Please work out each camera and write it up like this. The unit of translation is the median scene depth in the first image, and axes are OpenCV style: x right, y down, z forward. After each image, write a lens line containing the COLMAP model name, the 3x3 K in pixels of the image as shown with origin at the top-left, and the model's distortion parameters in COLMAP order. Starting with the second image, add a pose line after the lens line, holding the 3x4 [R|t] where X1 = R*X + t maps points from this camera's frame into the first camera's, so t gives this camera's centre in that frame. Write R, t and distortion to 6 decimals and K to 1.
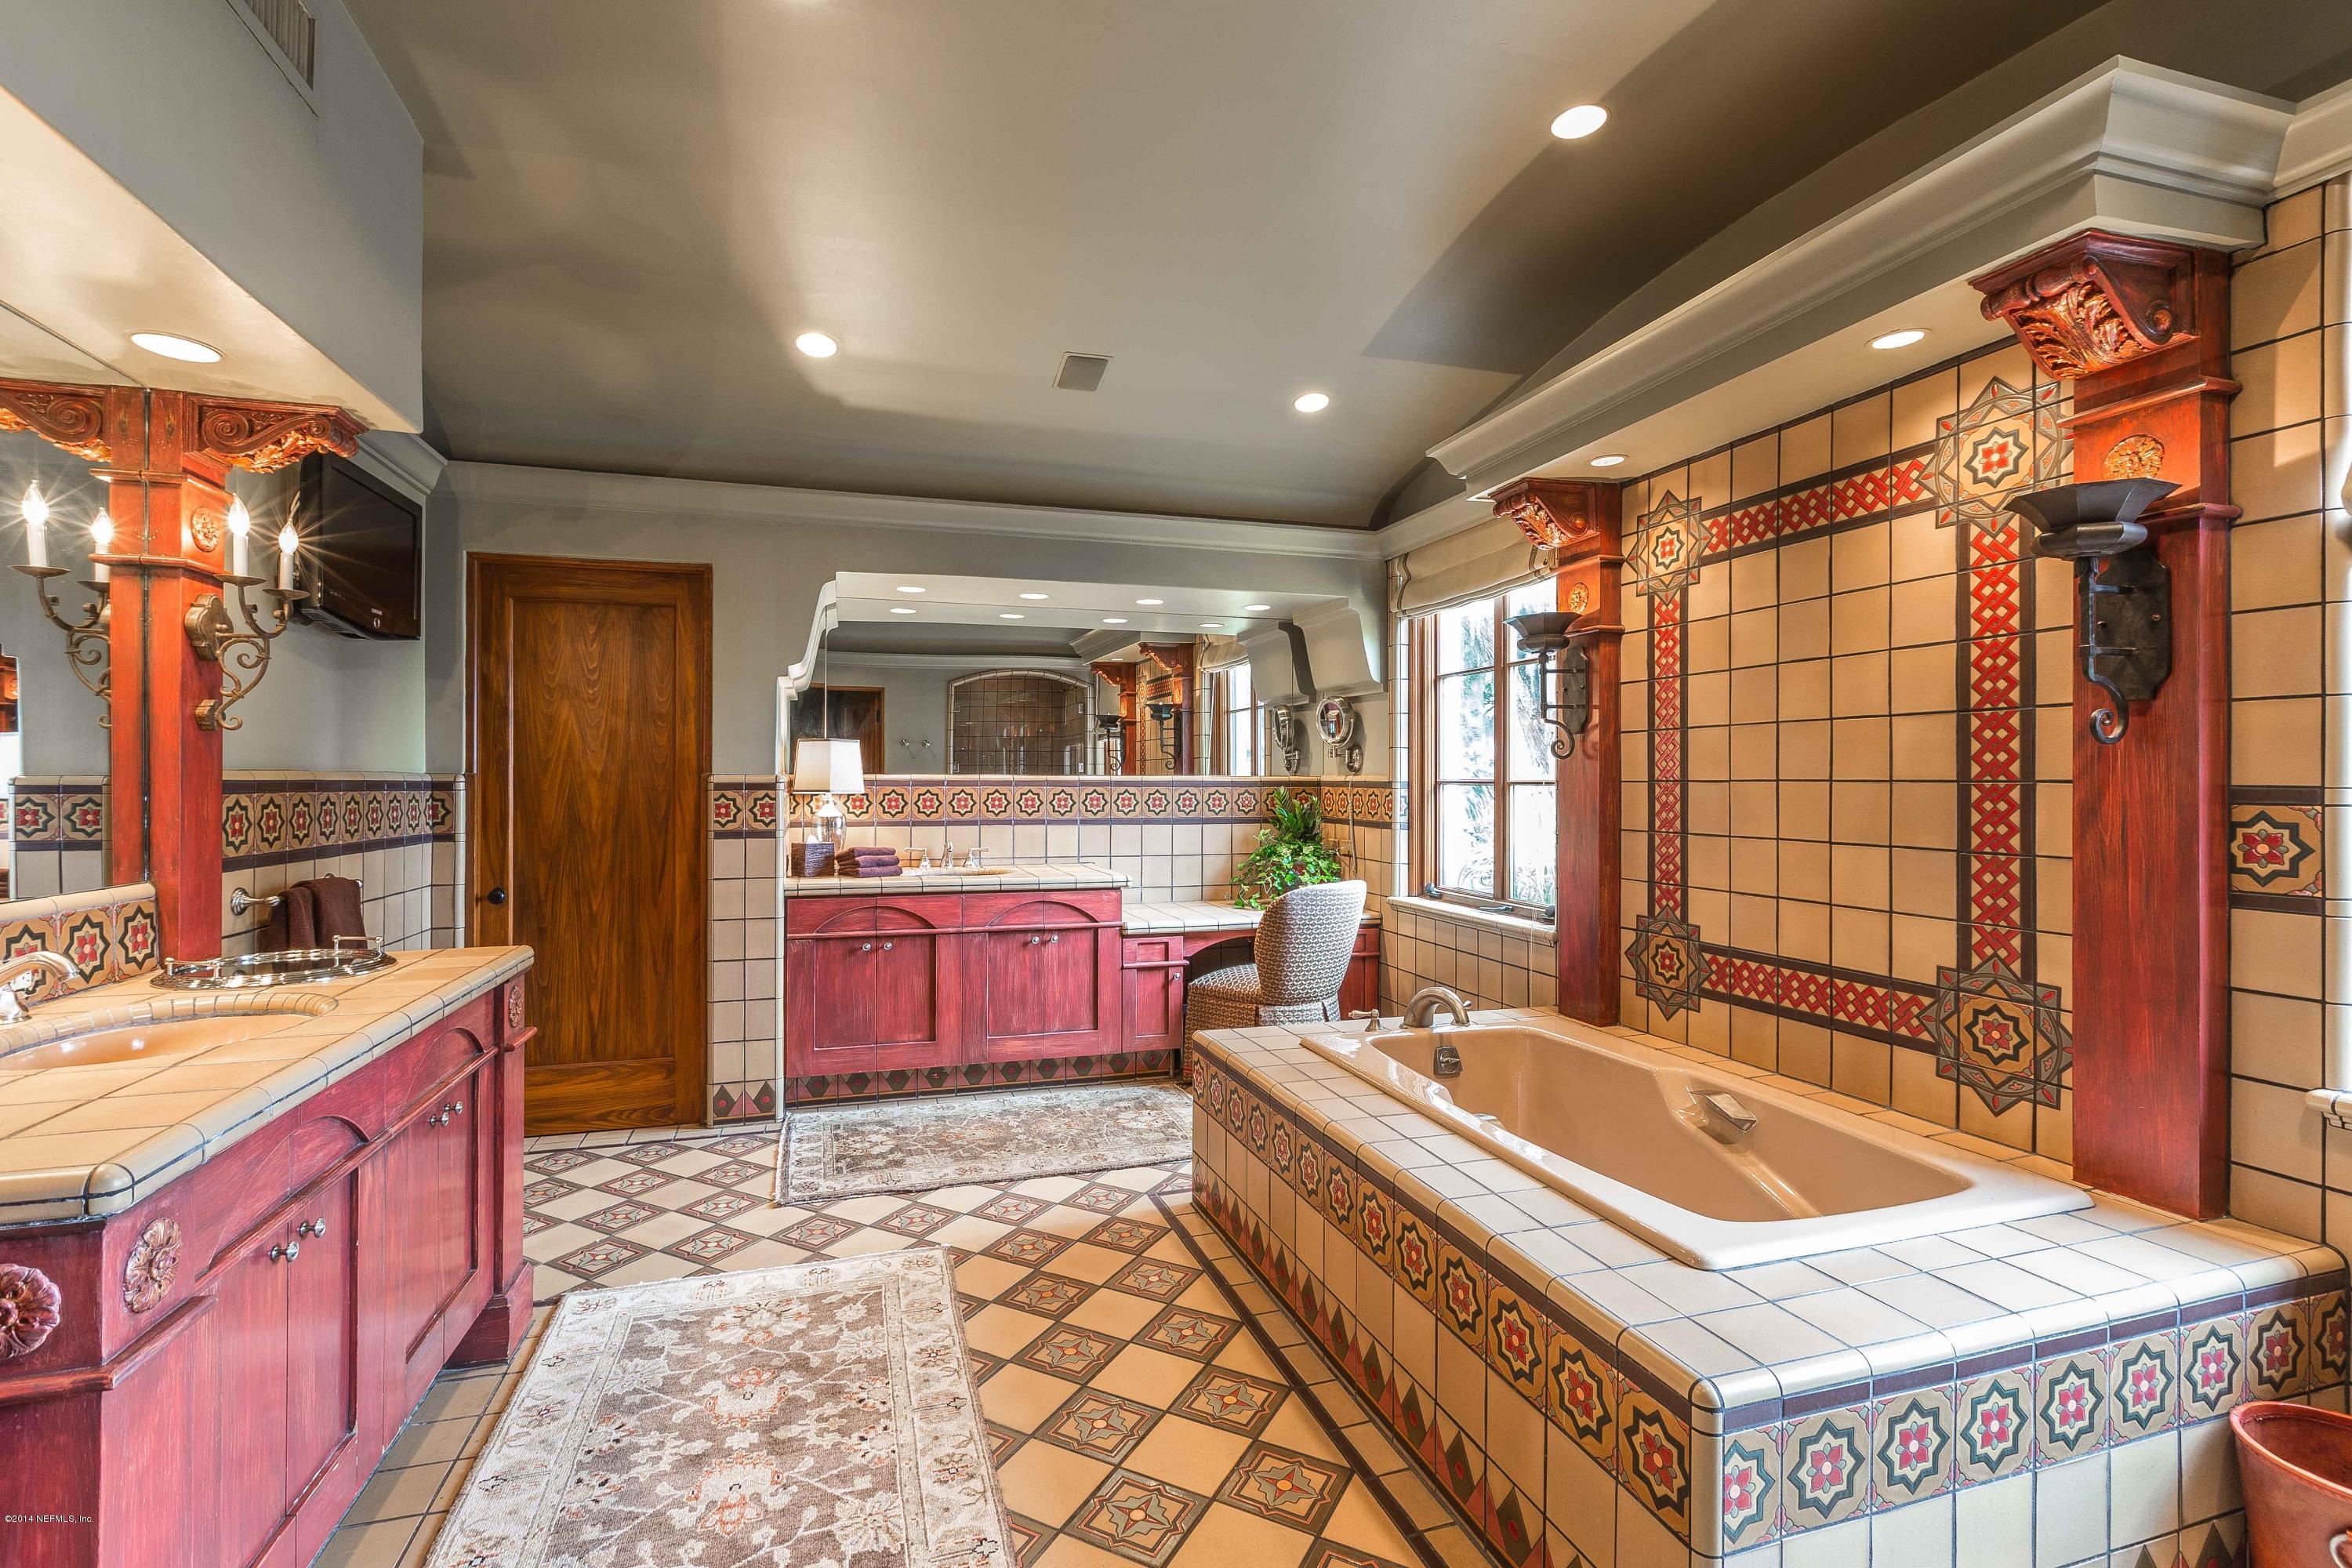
lens RADIAL K [[1054.4, 0, 1176.7], [0, 1054.4, 776.5], [0, 0, 1]] dist [-0.000326, 0.000202]
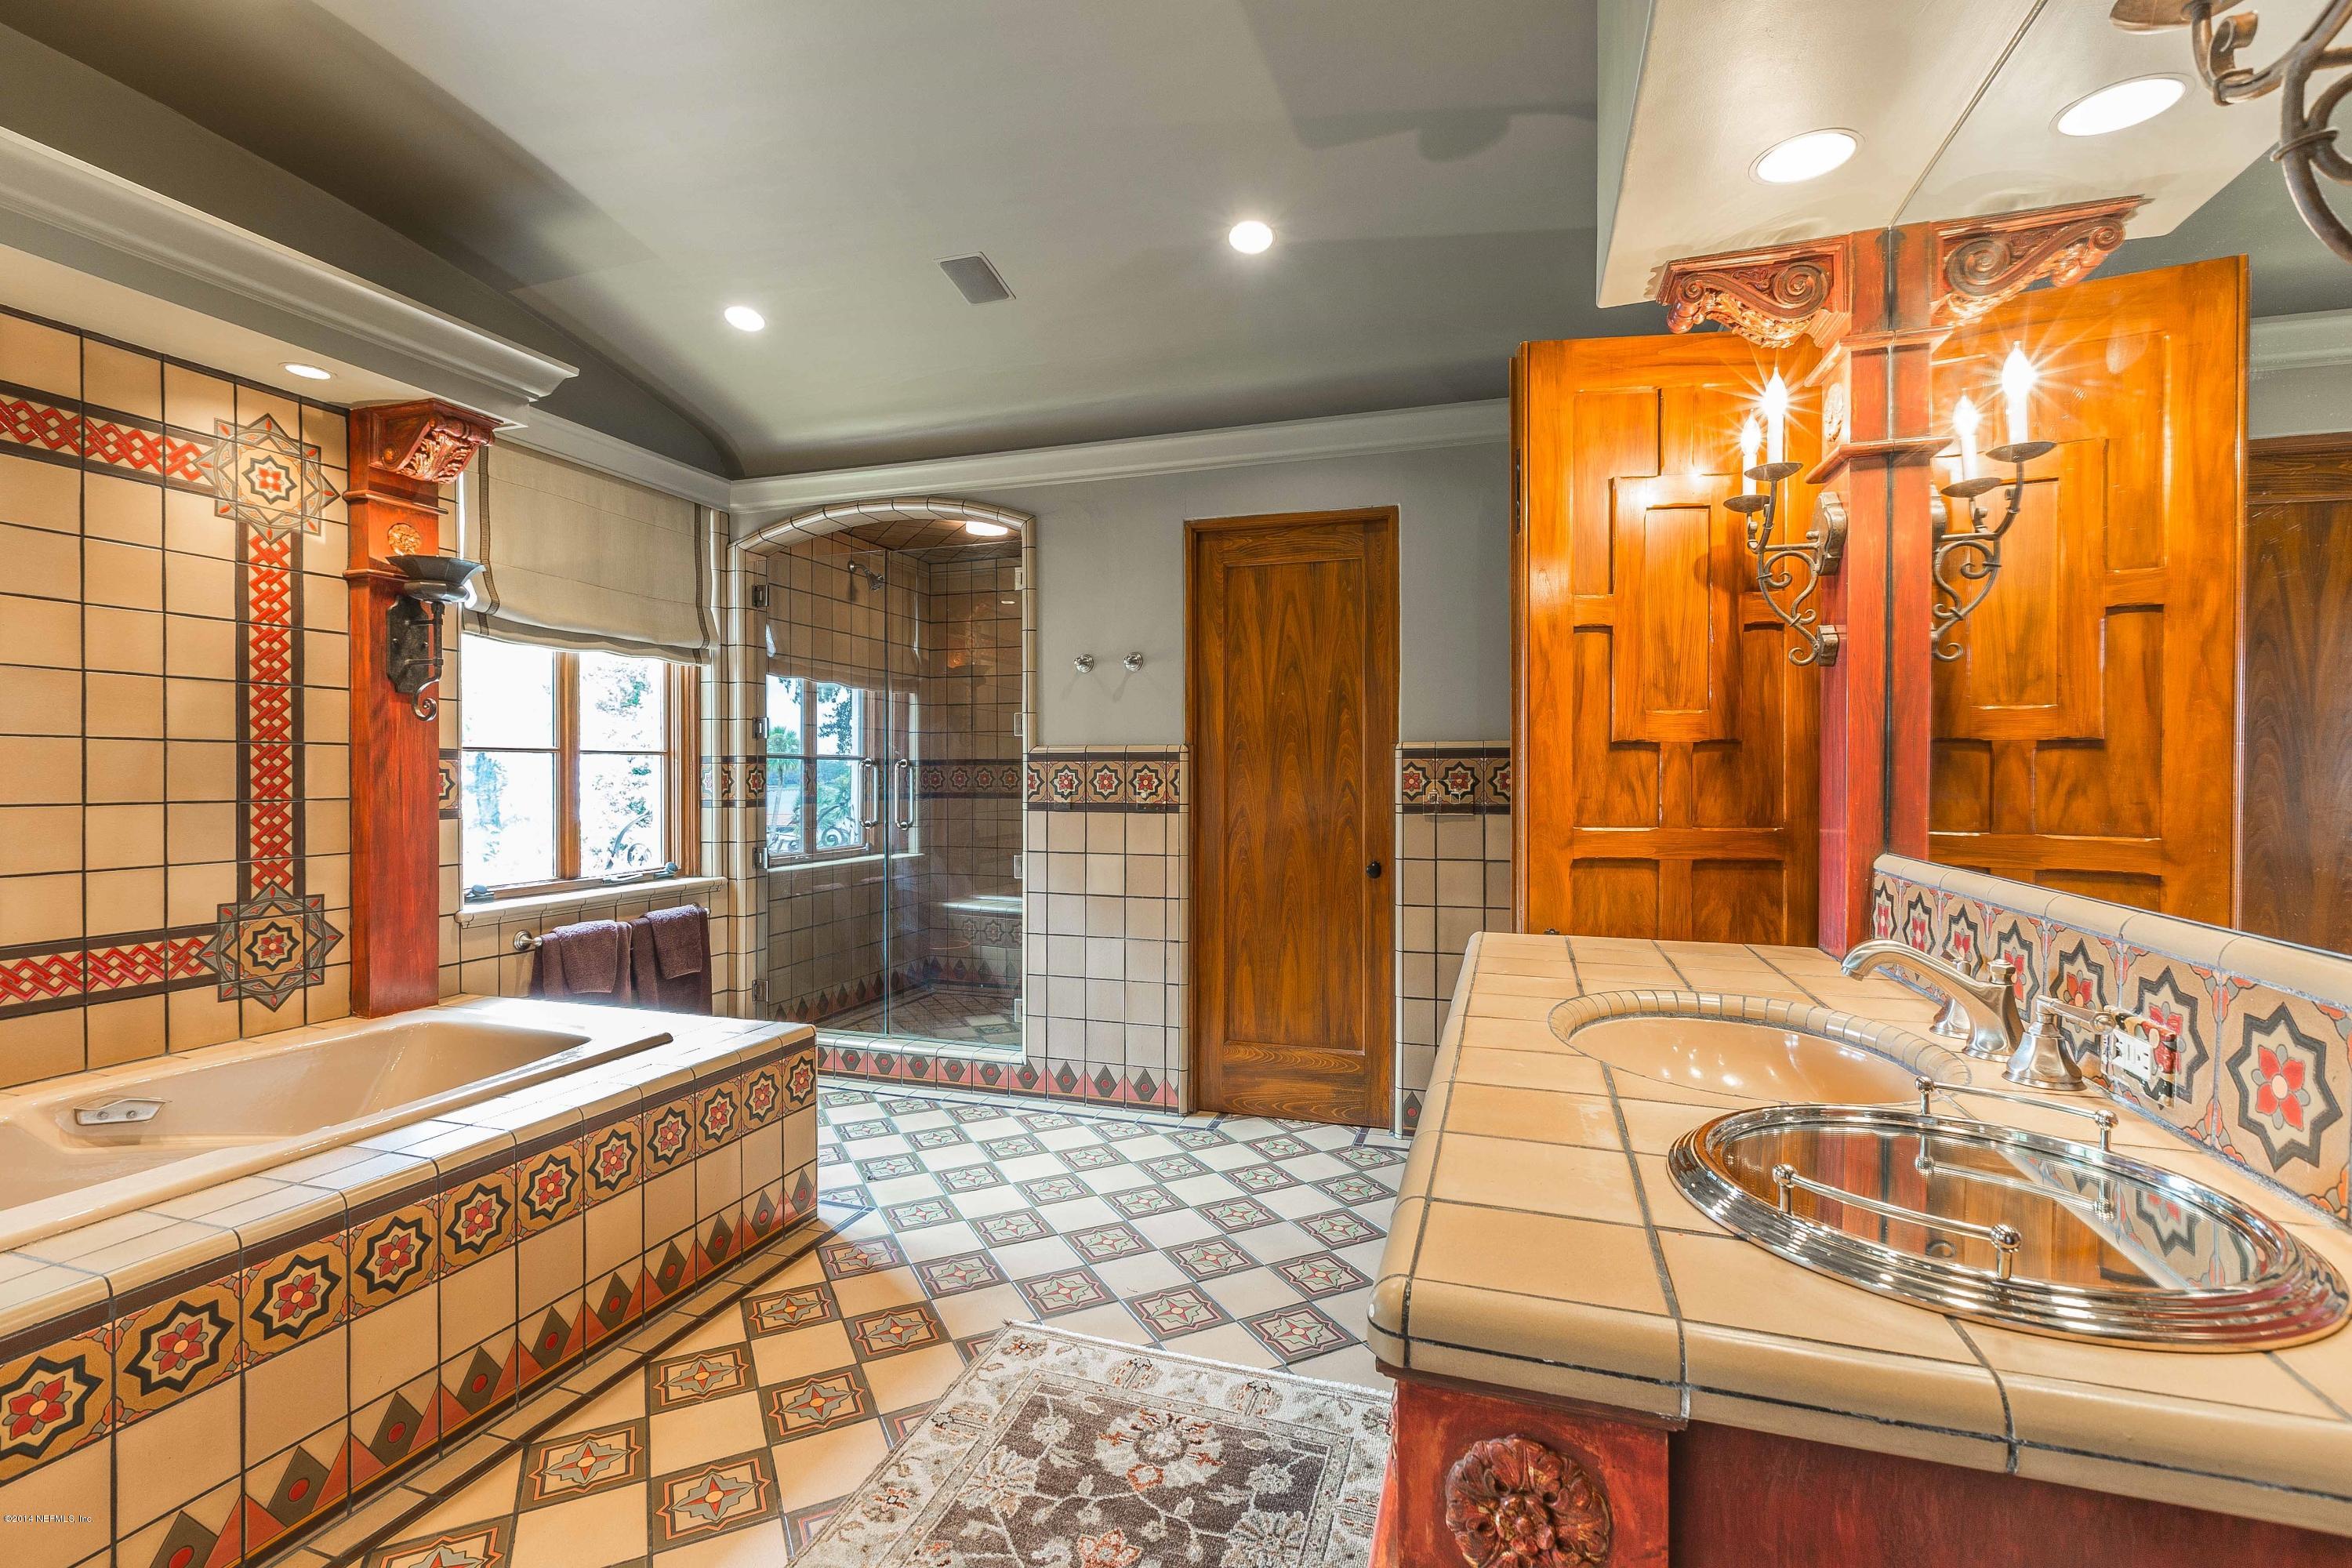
lens RADIAL K [[994.5, 0, 1185.9], [0, 994.5, 776.7], [0, 0, 1]] dist [0.000077, 0.000005]
pose [[-0.815437, -0.005175, 0.578823, -0.623621], [-0.003303, 0.999985, 0.004288, 0.029342], [-0.578837, 0.001585, -0.815442, 1.070755]]
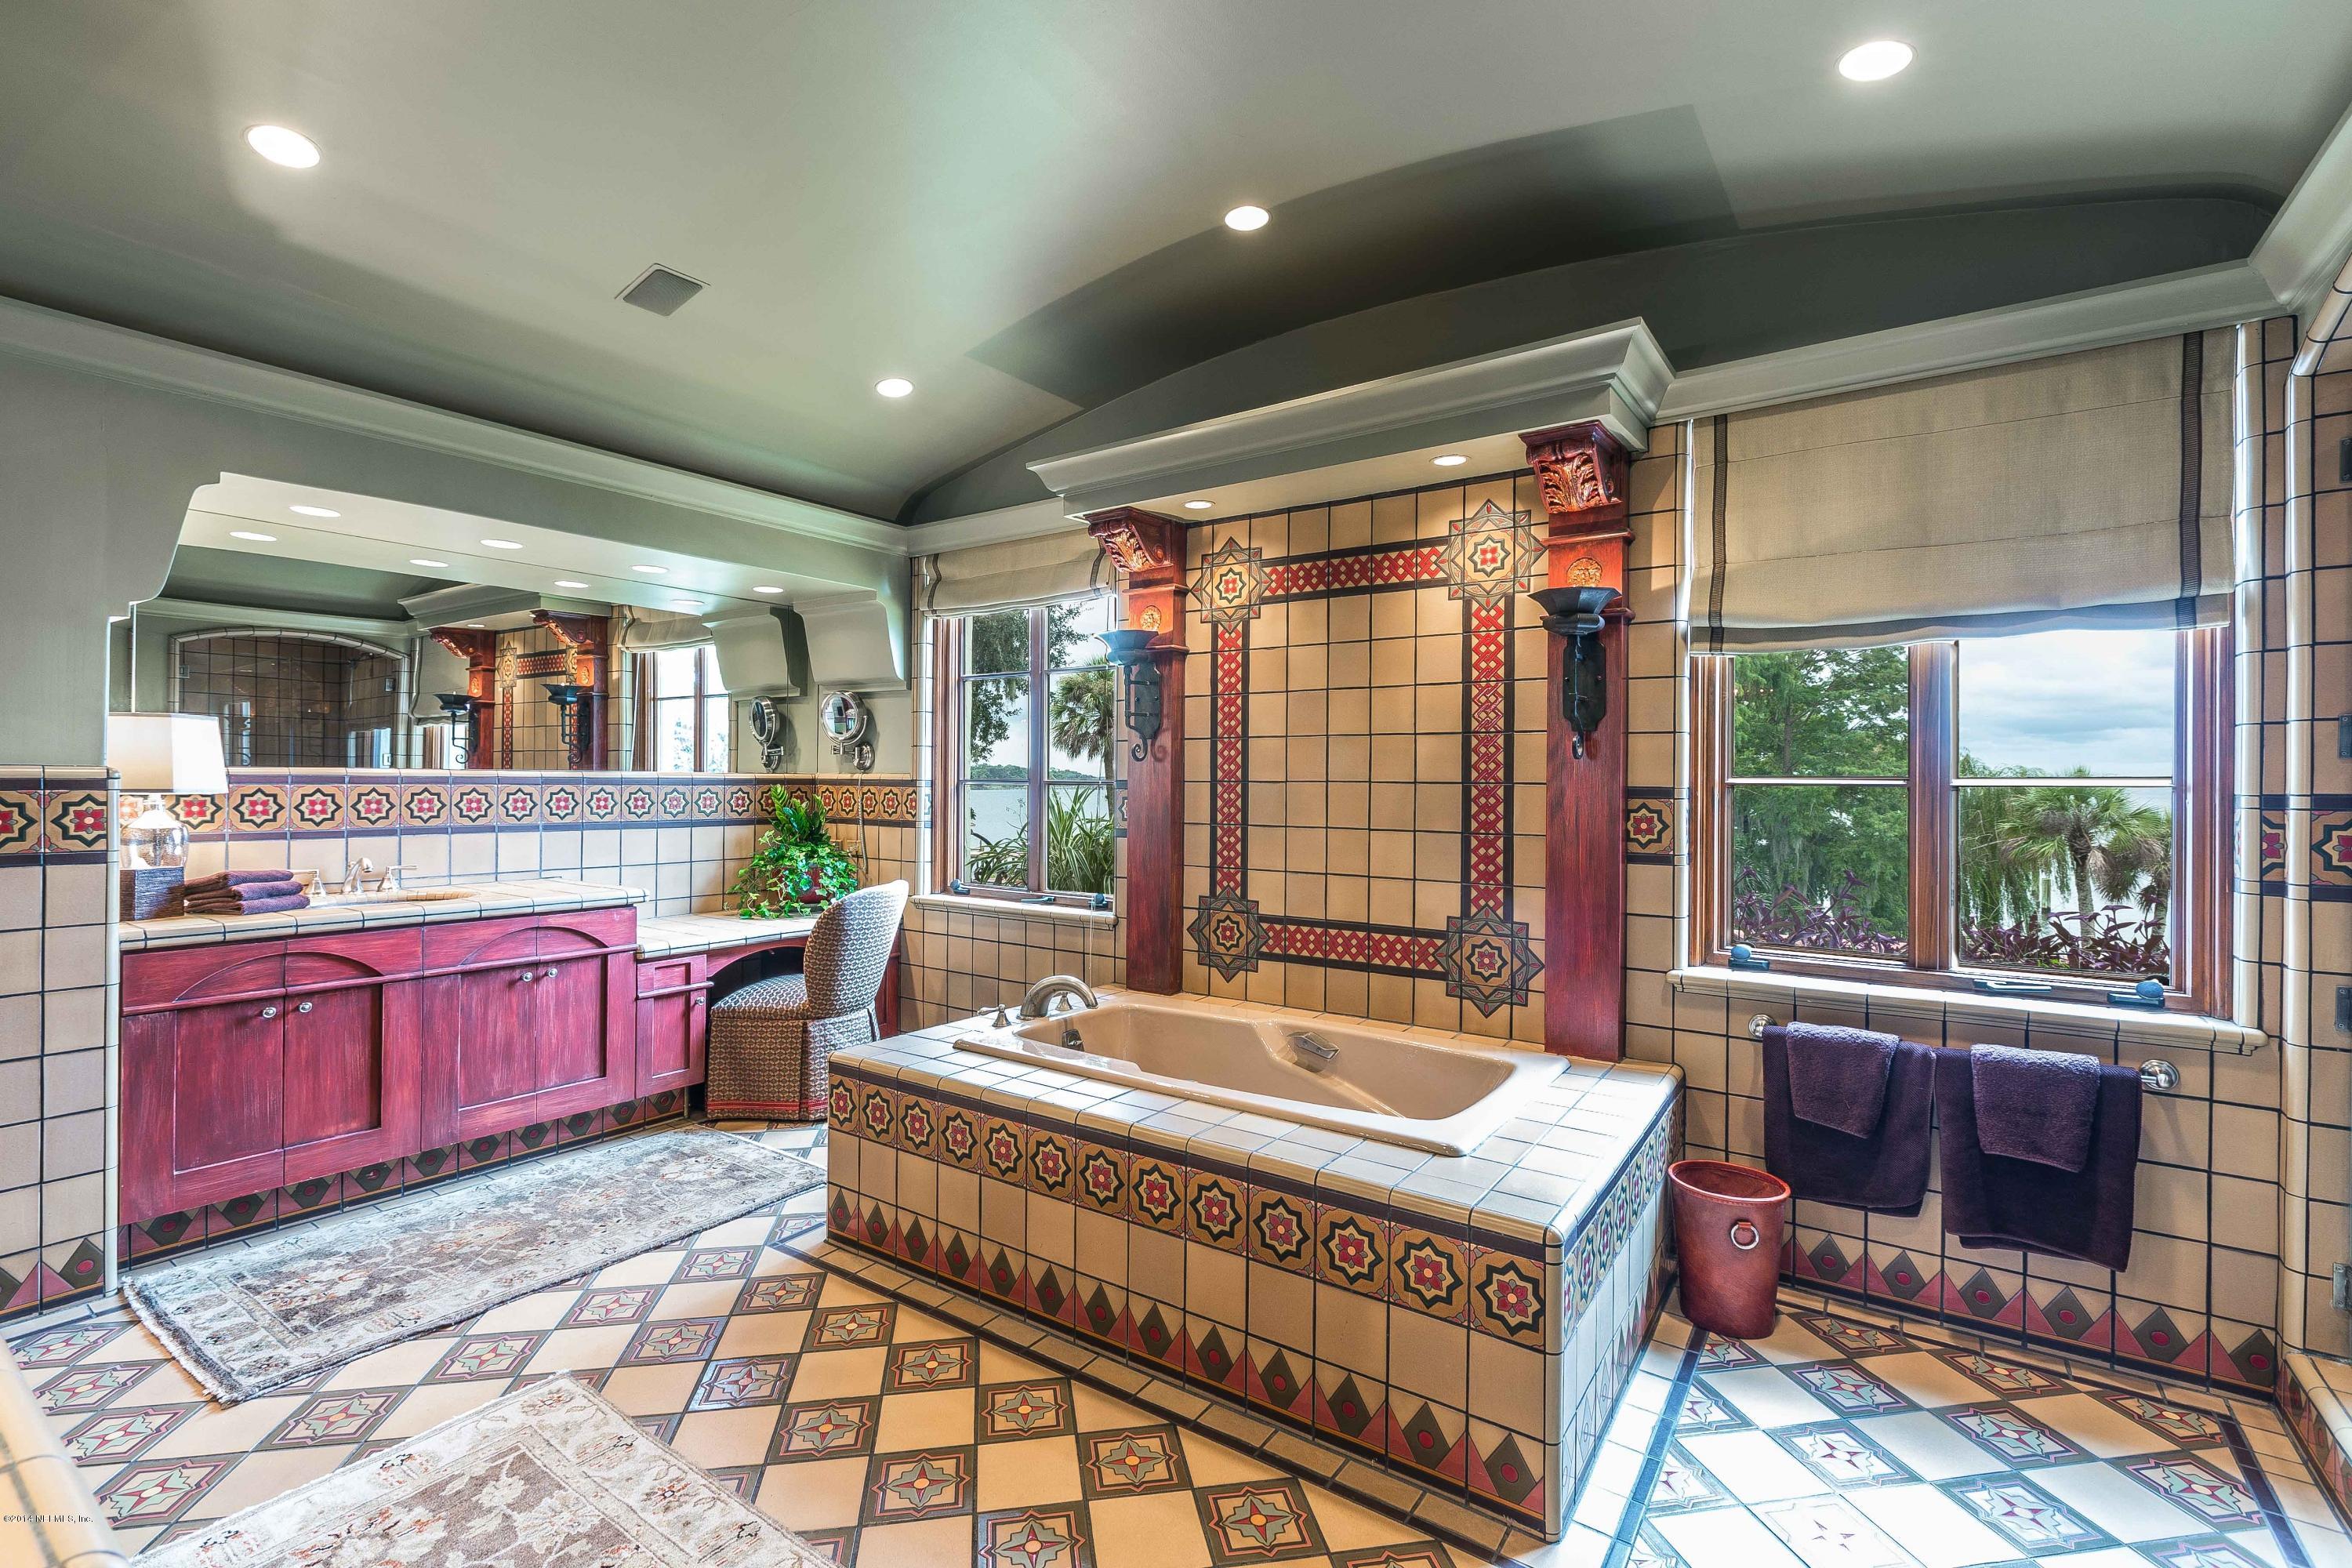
lens RADIAL K [[1050.7, 0, 1166.3], [0, 1050.7, 776.6], [0, 0, 1]] dist [-0.002691, 0.000504]
pose [[0.791716, 0.006196, 0.610858, -0.349035], [-0.008134, 0.999967, 0.000400, -0.001144], [-0.610835, -0.005286, 0.791740, 0.114023]]
